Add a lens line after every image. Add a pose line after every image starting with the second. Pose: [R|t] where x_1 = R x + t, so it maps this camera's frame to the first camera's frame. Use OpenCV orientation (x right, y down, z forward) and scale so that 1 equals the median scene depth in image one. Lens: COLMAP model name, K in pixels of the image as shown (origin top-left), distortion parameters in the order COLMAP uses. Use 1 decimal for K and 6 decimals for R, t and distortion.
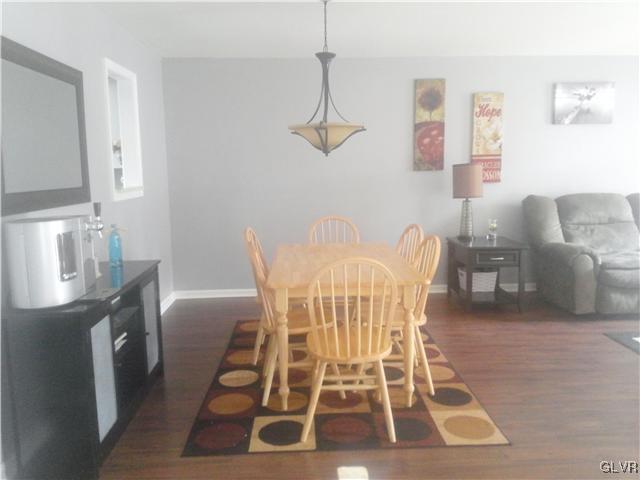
lens RADIAL K [[531.6, 0, 320.0], [0, 531.6, 240.0], [0, 0, 1]] dist [0.086934, -0.150269]
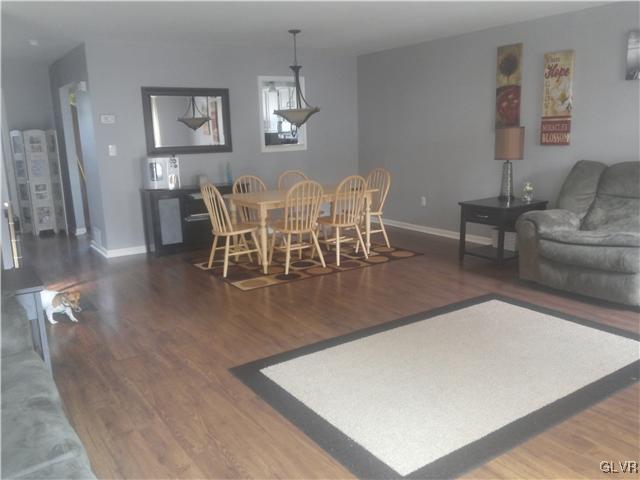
lens RADIAL K [[531.6, 0, 320.0], [0, 531.6, 240.0], [0, 0, 1]] dist [0.086934, -0.150269]
pose [[0.527966, 0.172172, -0.831630, 0.950555], [-0.091008, 0.985066, 0.146160, -0.042011], [0.844375, -0.001482, 0.535750, 0.112606]]
